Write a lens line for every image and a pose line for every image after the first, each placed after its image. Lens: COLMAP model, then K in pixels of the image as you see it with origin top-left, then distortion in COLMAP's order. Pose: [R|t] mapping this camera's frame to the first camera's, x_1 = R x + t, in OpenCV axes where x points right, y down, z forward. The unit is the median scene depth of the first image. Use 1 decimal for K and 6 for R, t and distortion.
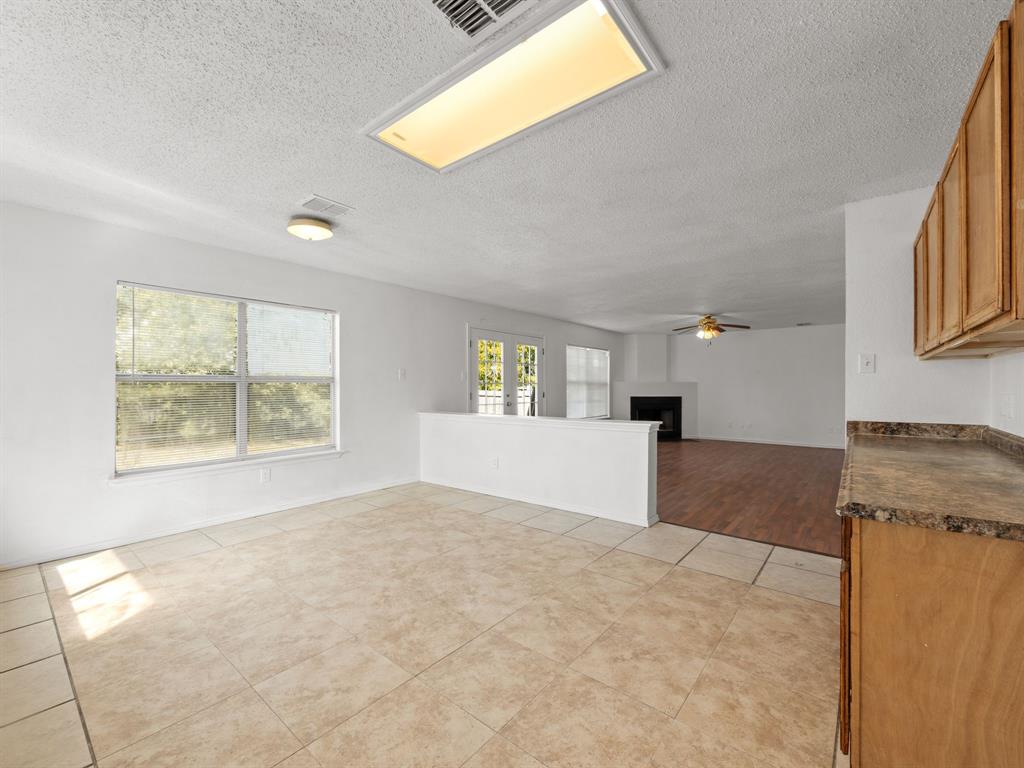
lens RADIAL K [[432.8, 0, 506.4], [0, 432.8, 384.8], [0, 0, 1]] dist [-0.000720, -0.000845]
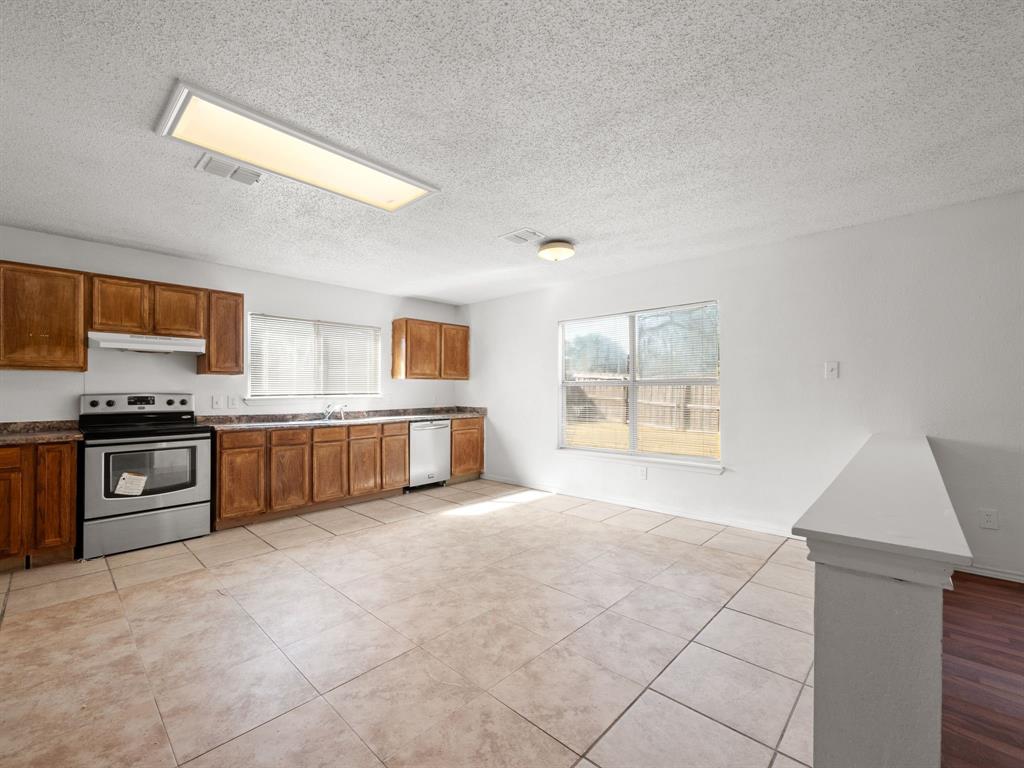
lens RADIAL K [[432.8, 0, 506.9], [0, 432.8, 385.5], [0, 0, 1]] dist [-0.000720, -0.000845]
pose [[-0.060763, -0.013721, -0.998058, 0.788012], [0.008391, 0.999863, -0.014257, 0.008369], [0.998117, -0.009241, -0.060640, 1.080306]]
